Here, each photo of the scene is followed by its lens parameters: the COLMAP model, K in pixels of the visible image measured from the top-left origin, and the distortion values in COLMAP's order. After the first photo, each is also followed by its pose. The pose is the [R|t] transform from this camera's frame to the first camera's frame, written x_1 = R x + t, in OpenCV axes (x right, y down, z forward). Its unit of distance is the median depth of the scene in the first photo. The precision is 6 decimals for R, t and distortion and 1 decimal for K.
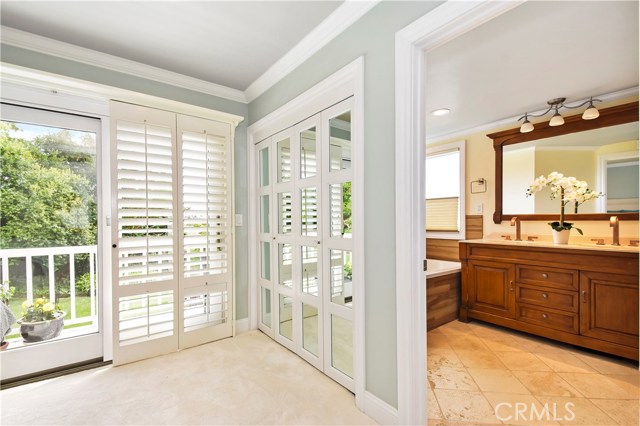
lens RADIAL K [[293.7, 0, 322.7], [0, 293.7, 222.7], [0, 0, 1]] dist [0.033543, -0.016802]
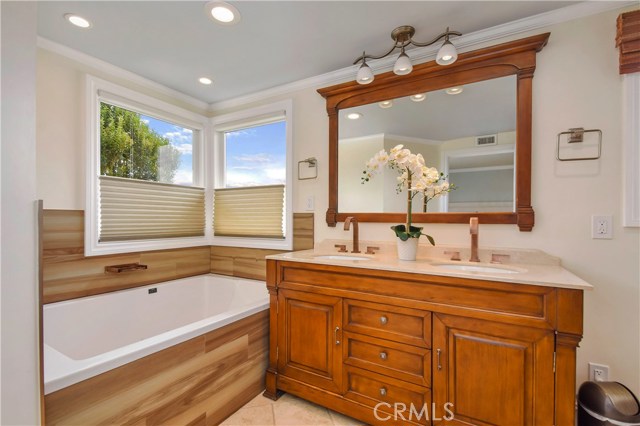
lens RADIAL K [[293.7, 0, 322.7], [0, 293.7, 222.7], [0, 0, 1]] dist [0.033543, -0.016802]
pose [[0.925823, 0.004125, 0.377934, 0.355847], [-0.005540, 0.999981, 0.002657, -0.007421], [-0.377916, -0.004554, 0.925829, 0.438166]]
